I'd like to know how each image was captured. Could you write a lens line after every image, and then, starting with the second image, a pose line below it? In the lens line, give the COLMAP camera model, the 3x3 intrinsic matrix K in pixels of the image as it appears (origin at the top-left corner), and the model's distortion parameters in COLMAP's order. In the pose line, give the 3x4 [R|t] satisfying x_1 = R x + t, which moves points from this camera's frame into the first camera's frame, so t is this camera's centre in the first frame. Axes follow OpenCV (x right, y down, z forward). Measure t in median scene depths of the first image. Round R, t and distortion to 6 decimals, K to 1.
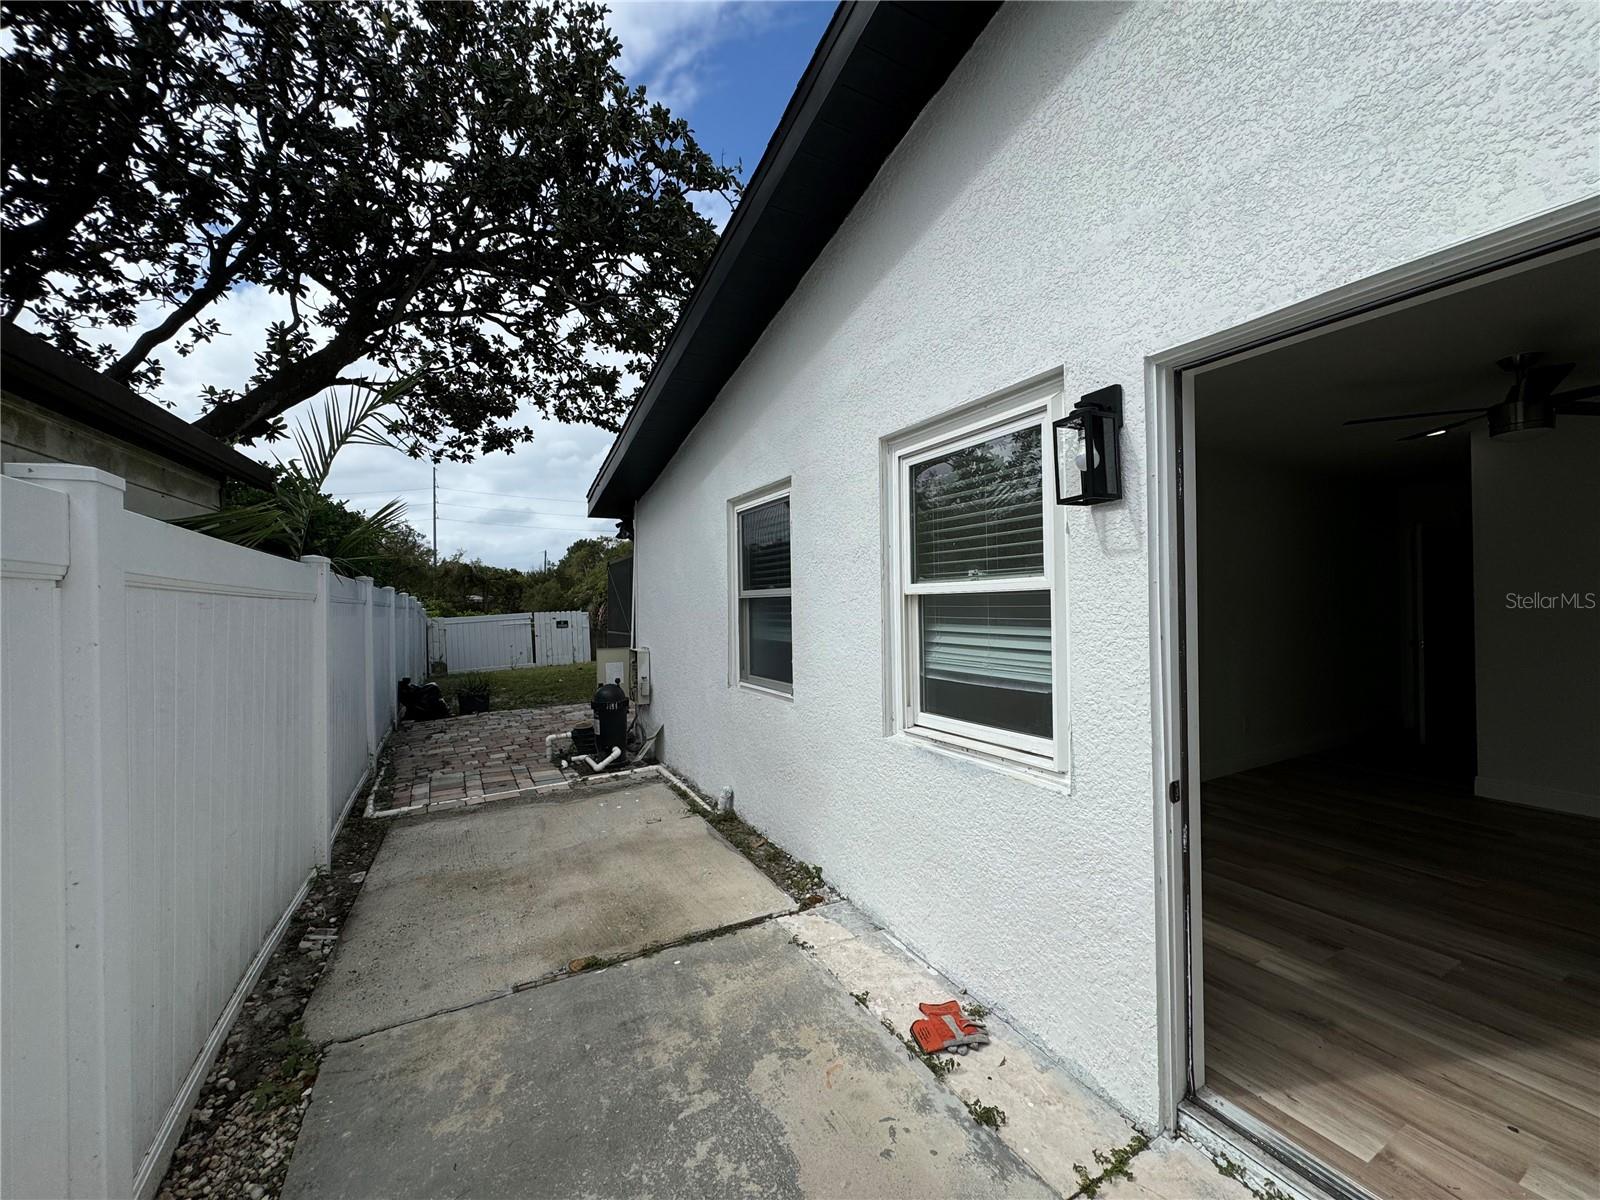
lens RADIAL K [[636.5, 0, 799.6], [0, 636.5, 599.5], [0, 0, 1]] dist [-0.000624, 0.000189]
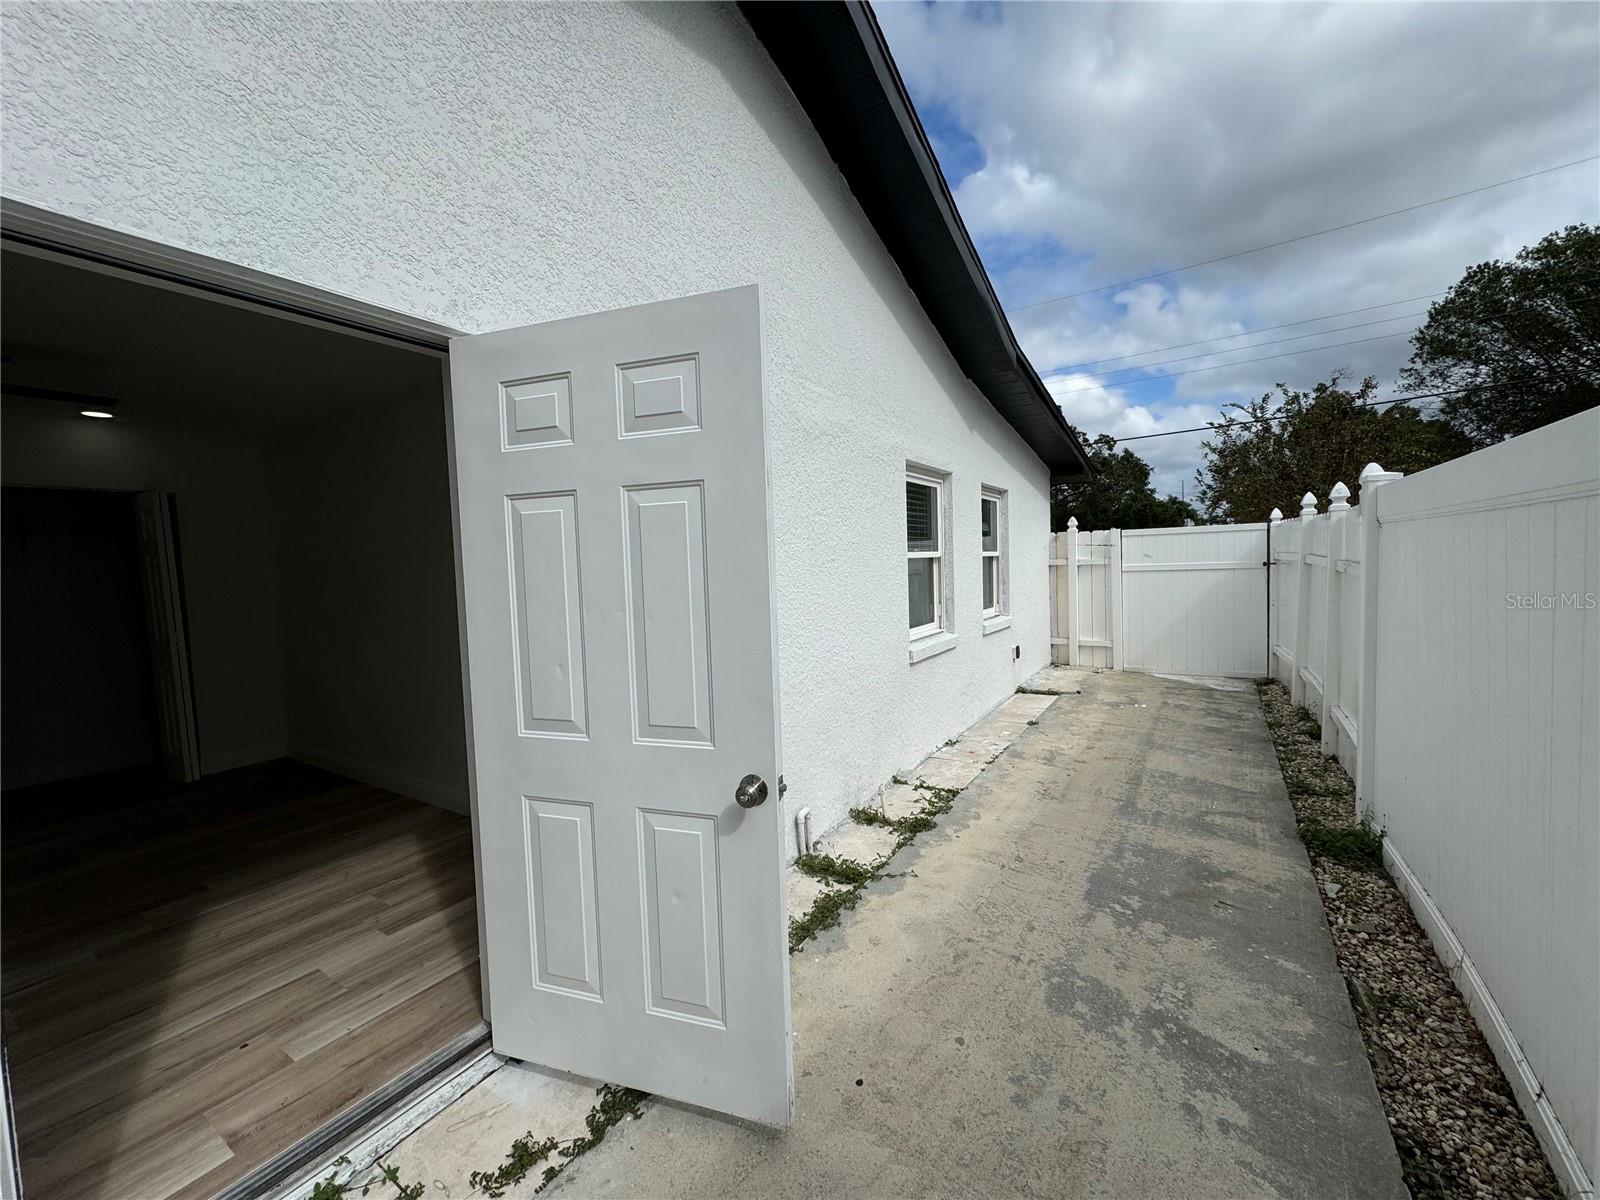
lens RADIAL K [[636.5, 0, 798.6], [0, 636.5, 601.0], [0, 0, 1]] dist [-0.000624, 0.000189]
pose [[-0.475875, -0.017809, 0.879333, -0.409437], [0.037809, 0.998457, 0.040683, 0.016769], [-0.878700, 0.052606, -0.474467, 0.701659]]
